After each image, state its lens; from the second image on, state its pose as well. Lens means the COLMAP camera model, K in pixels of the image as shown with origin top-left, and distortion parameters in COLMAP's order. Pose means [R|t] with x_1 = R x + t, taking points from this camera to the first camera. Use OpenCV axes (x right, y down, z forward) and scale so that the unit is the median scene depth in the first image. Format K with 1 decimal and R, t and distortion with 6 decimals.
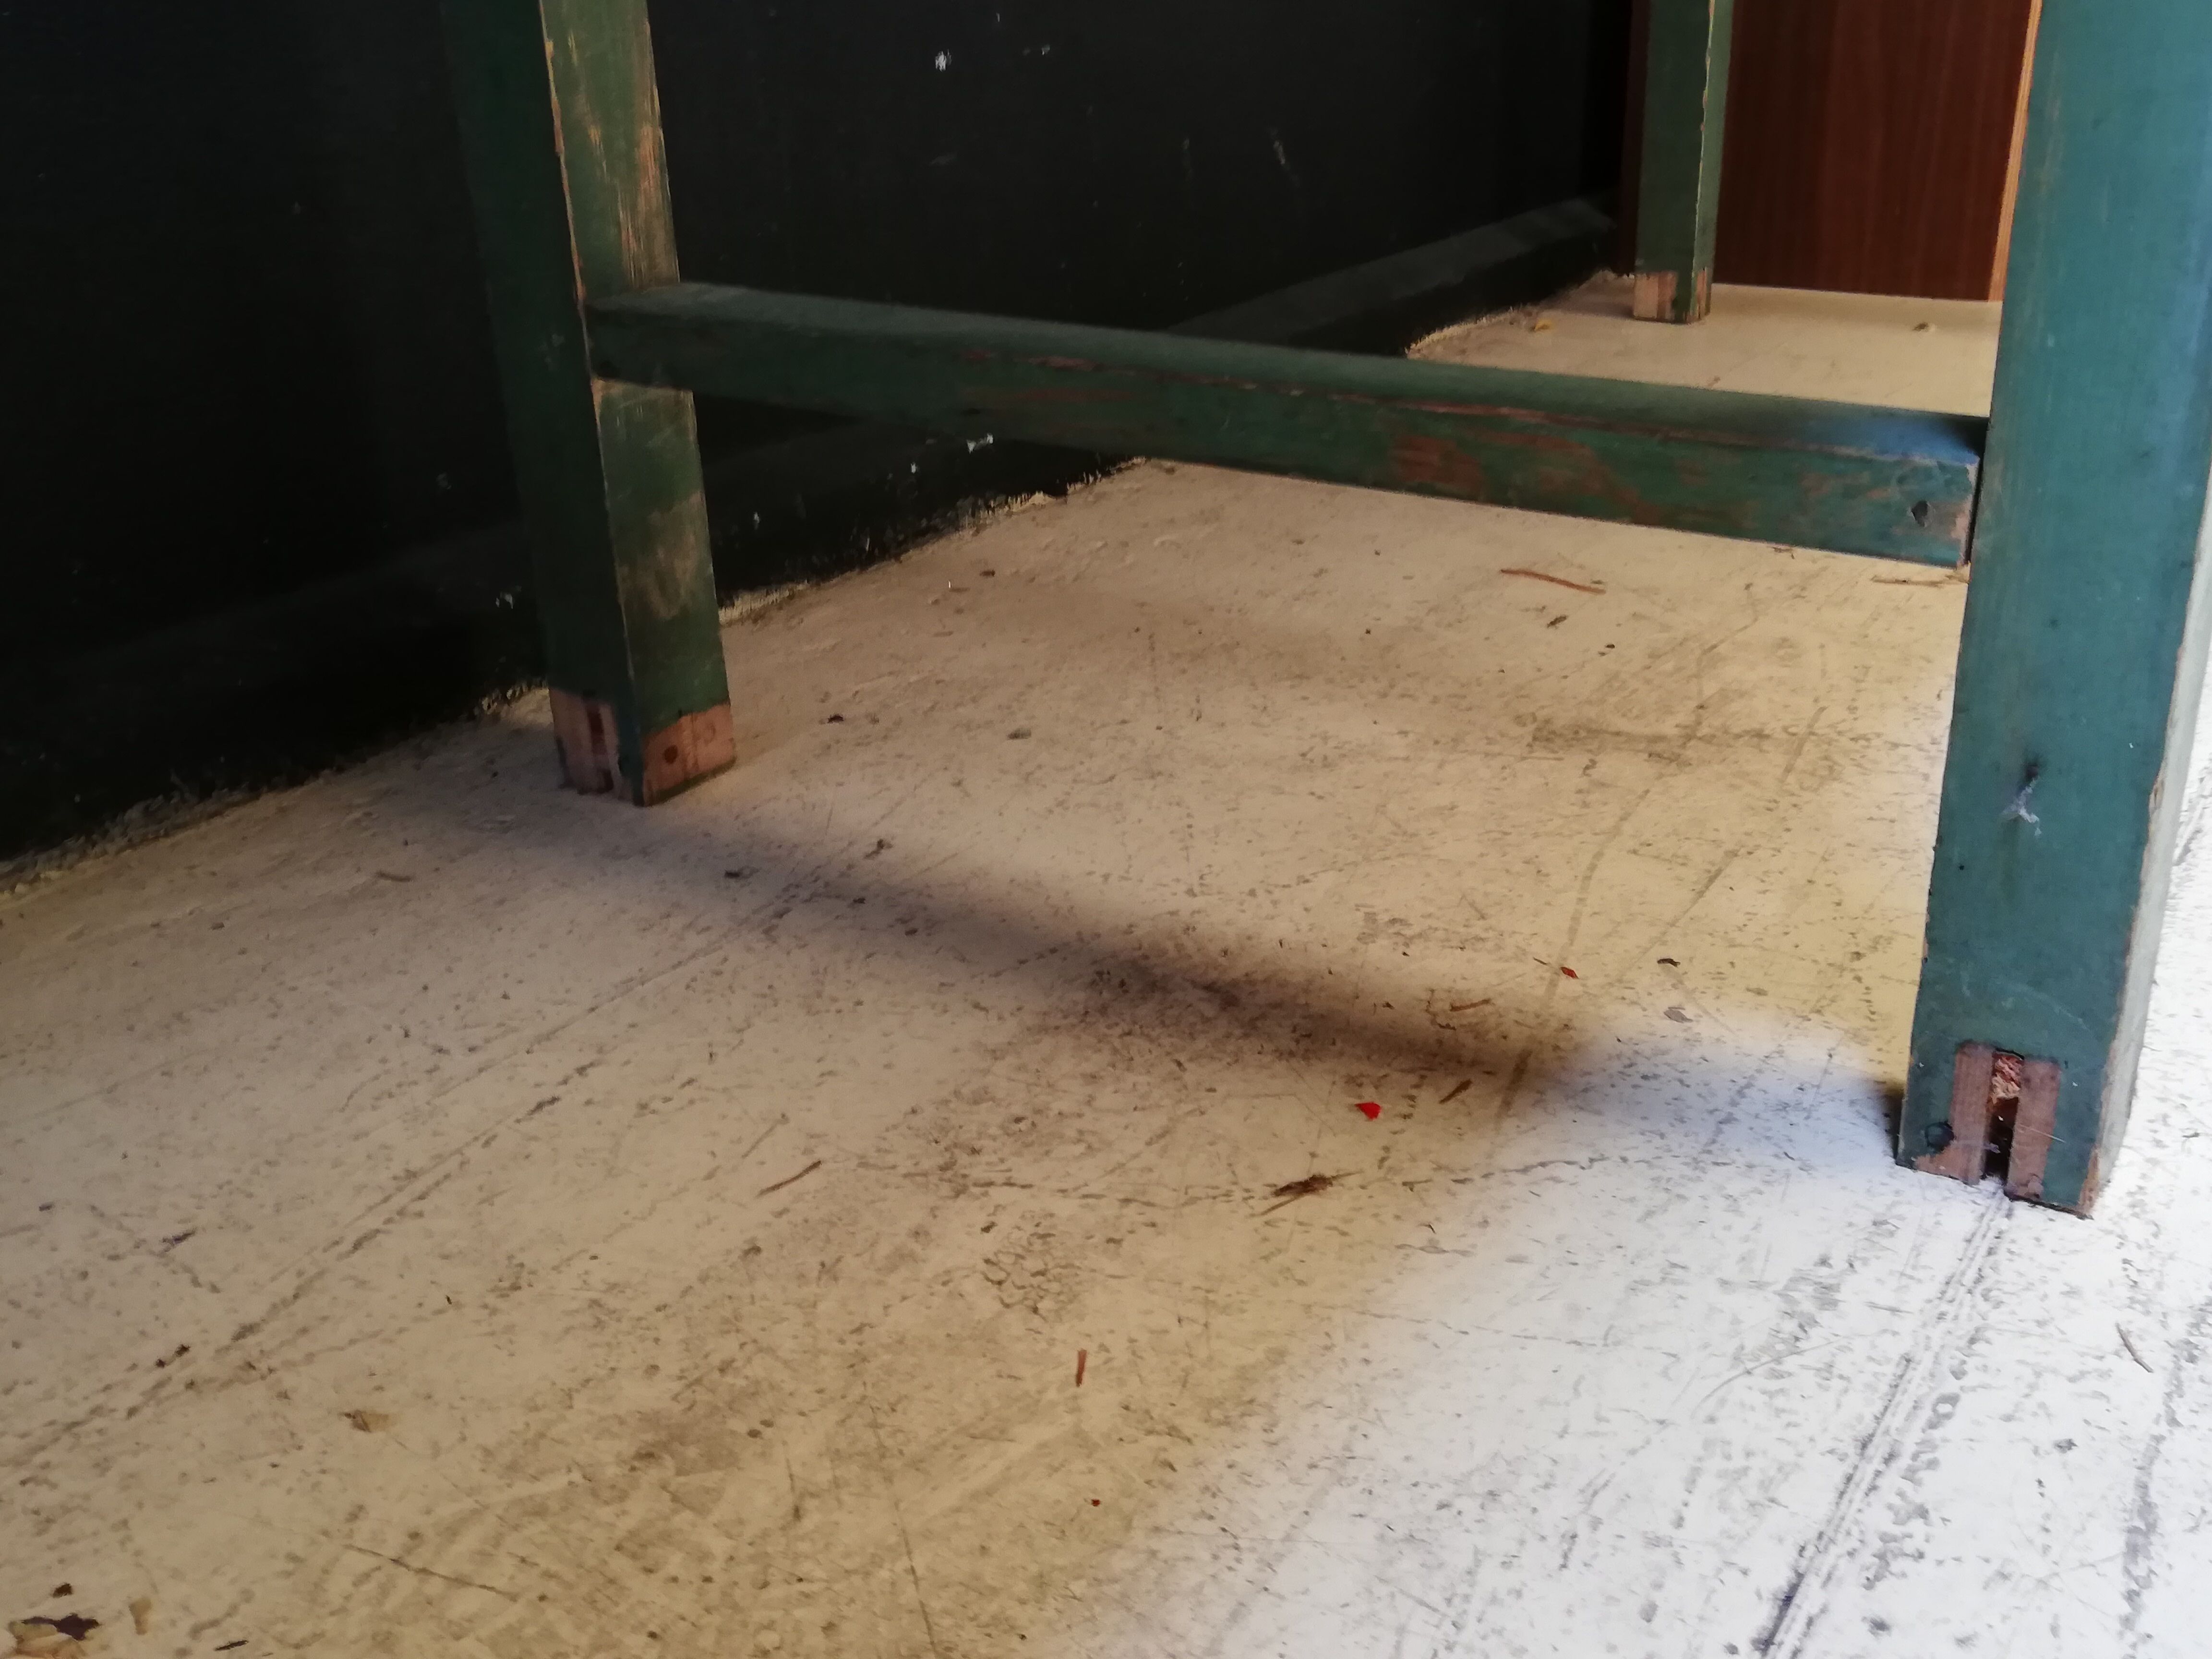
lens RADIAL K [[2103.3, 0, 1113.9], [0, 2103.3, 804.4], [0, 0, 1]] dist [0.072176, -0.127246]
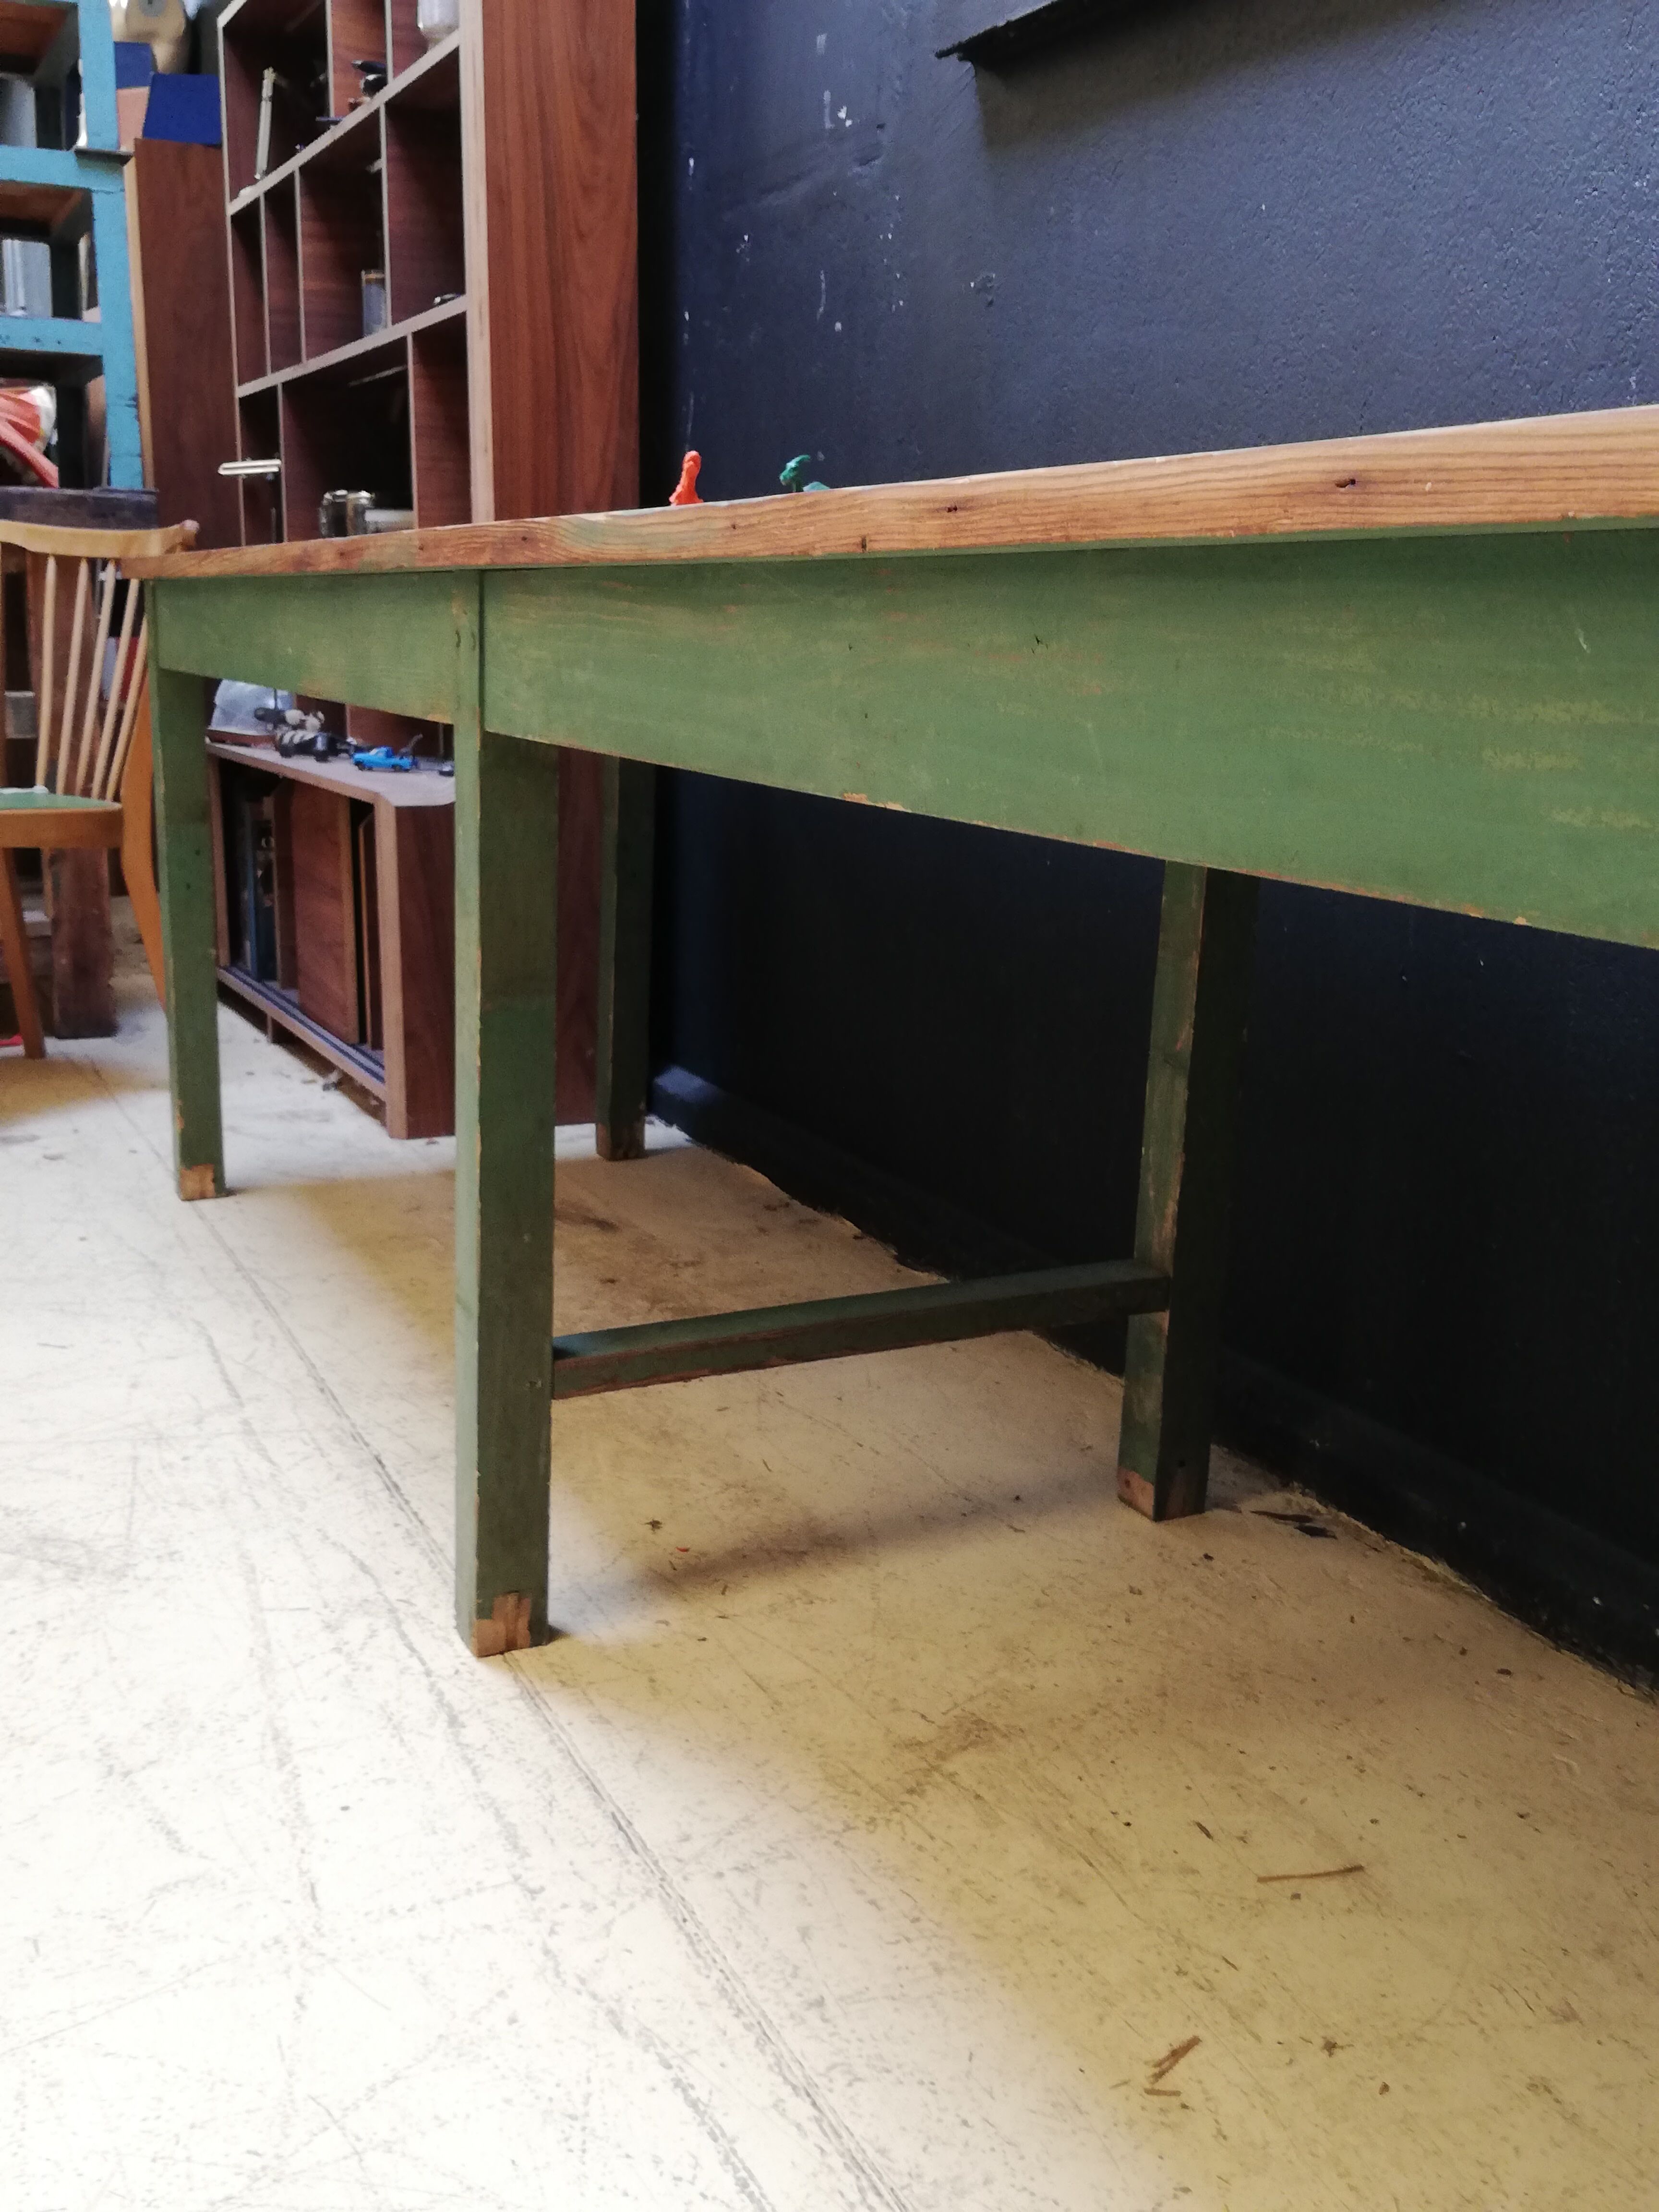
lens RADIAL K [[2101.5, 0, 835.0], [0, 2101.5, 1099.0], [0, 0, 1]] dist [0.072874, -0.189900]
pose [[-0.502534, 0.199494, -0.841226, 1.609036], [-0.348540, 0.843693, 0.408291, -1.103649], [0.791189, 0.498381, -0.354453, 1.398537]]
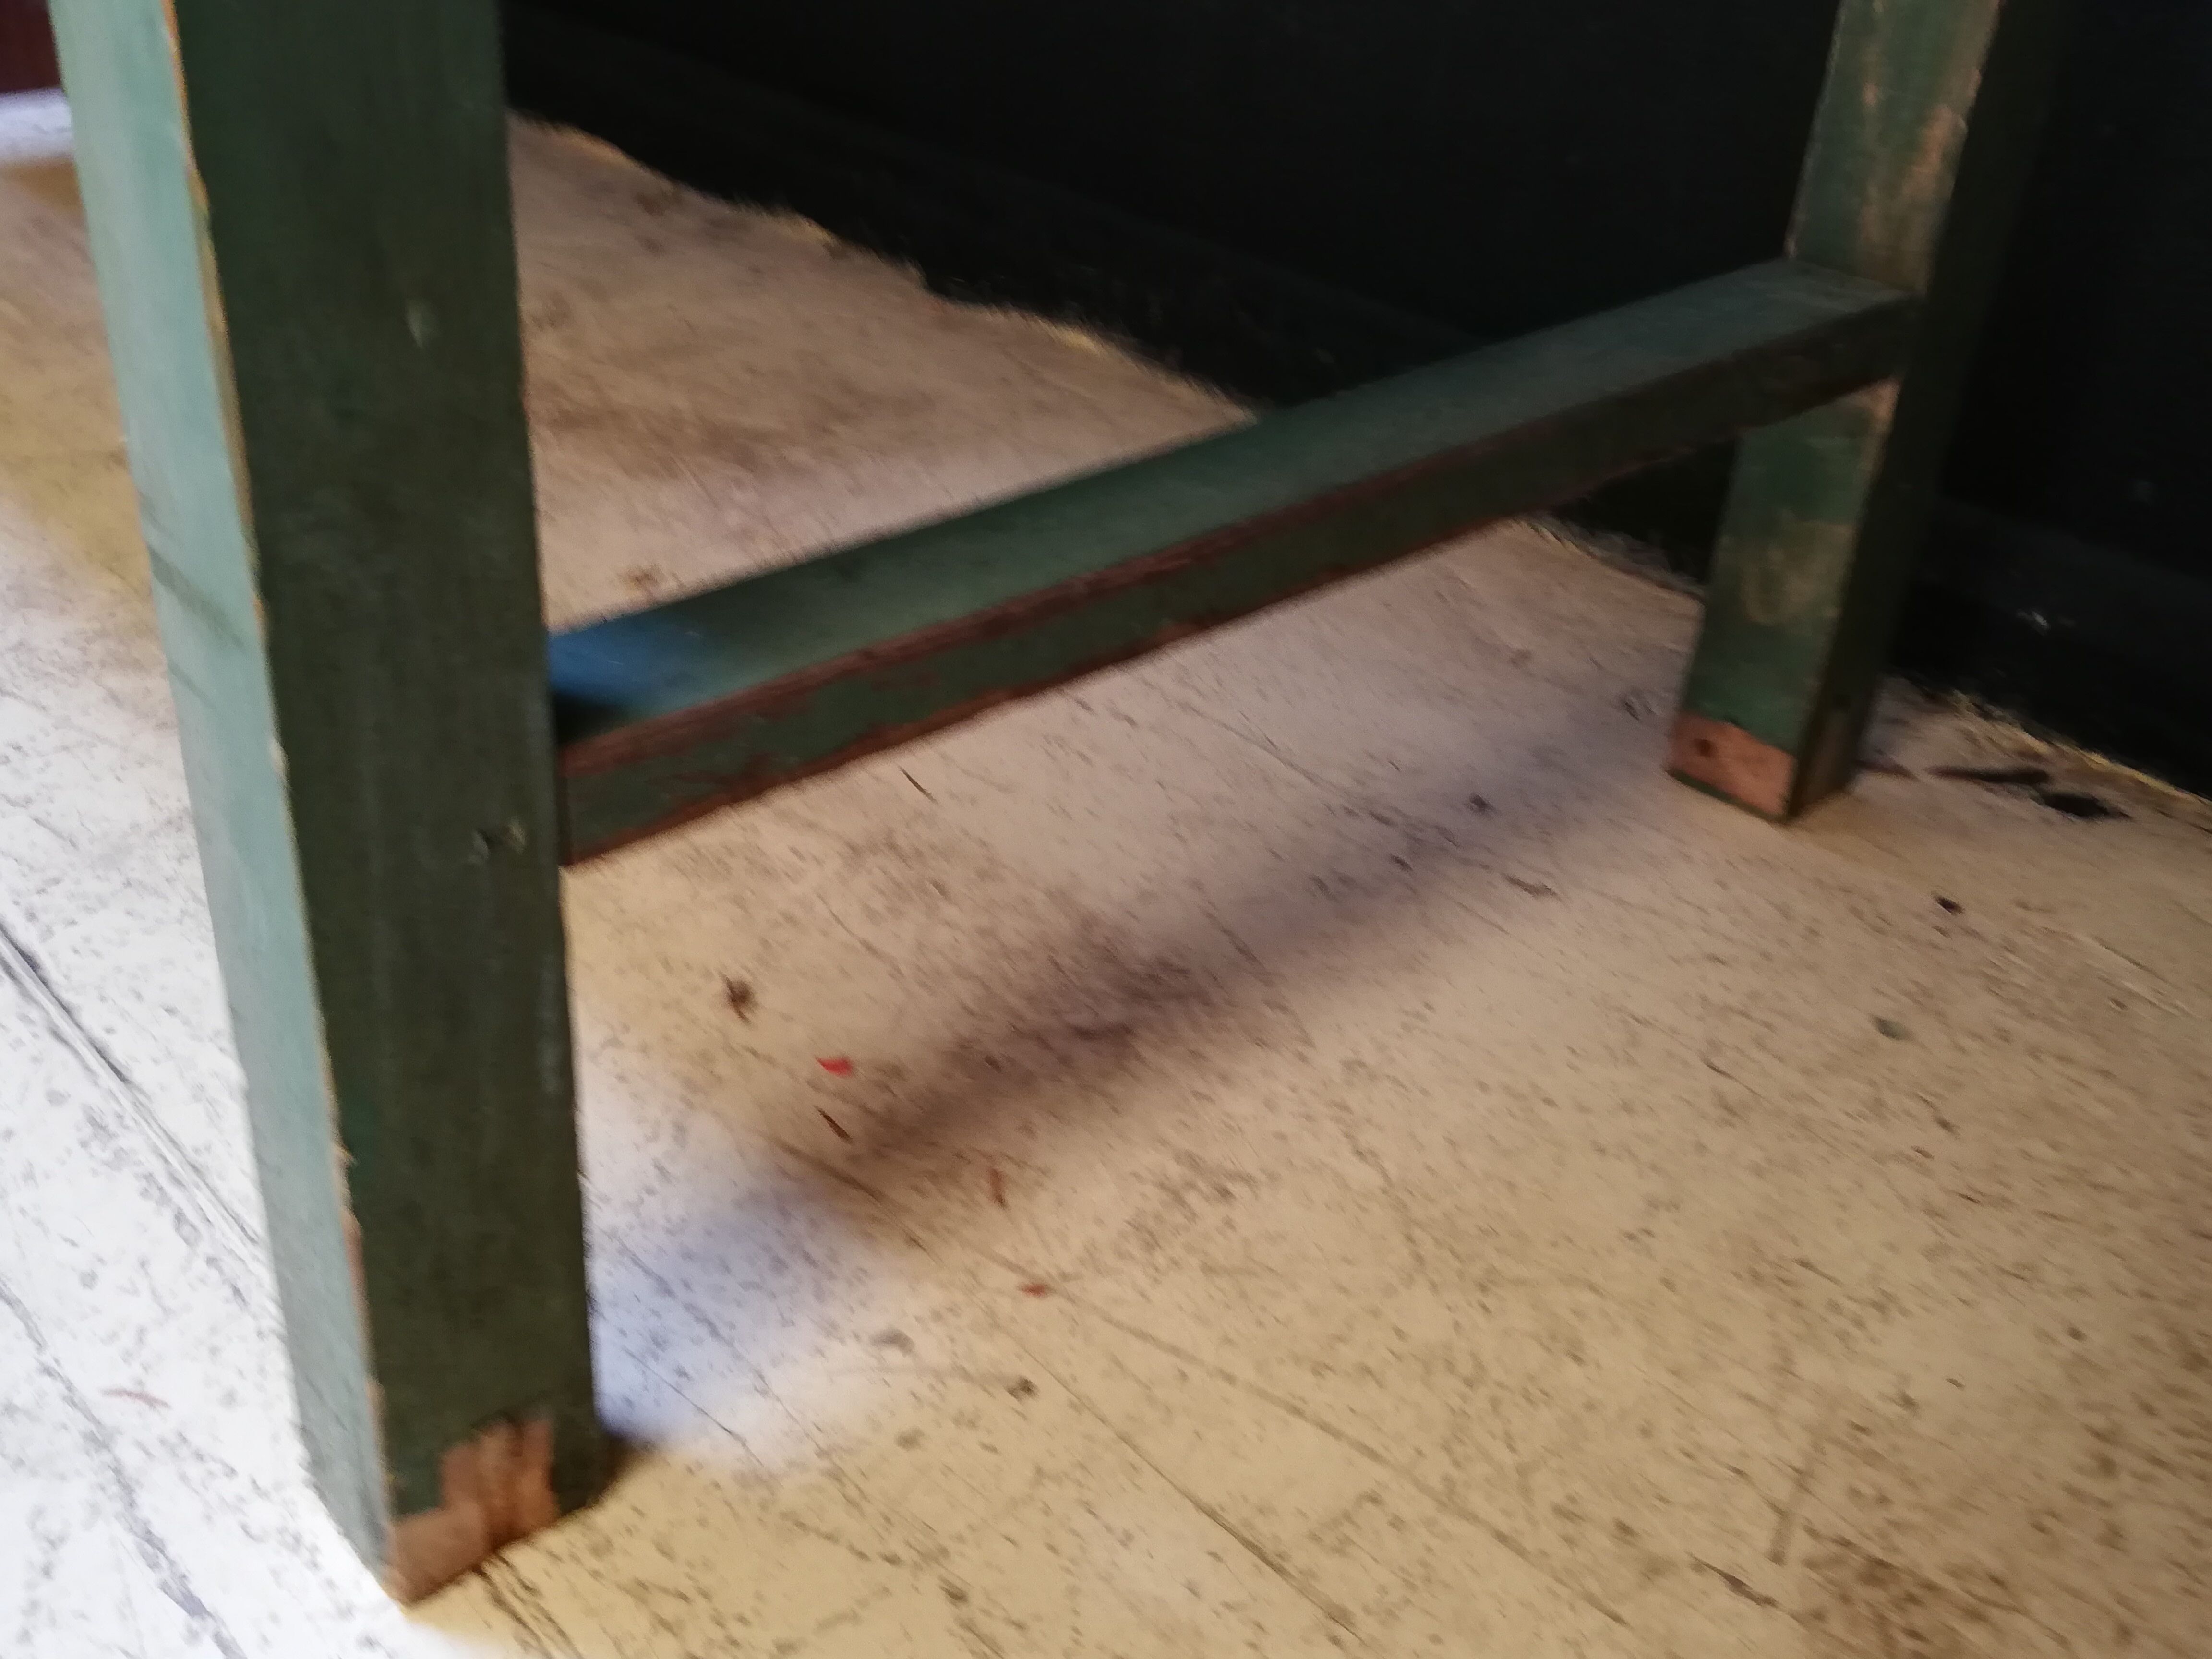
lens RADIAL K [[2172.5, 0, 1107.6], [0, 2172.5, 795.9], [0, 0, 1]] dist [0.063154, -0.082757]
pose [[-0.248532, 0.499025, -0.830184, 0.710242], [-0.413277, 0.720518, 0.556827, -0.466063], [0.876033, 0.481485, 0.027163, 0.812104]]
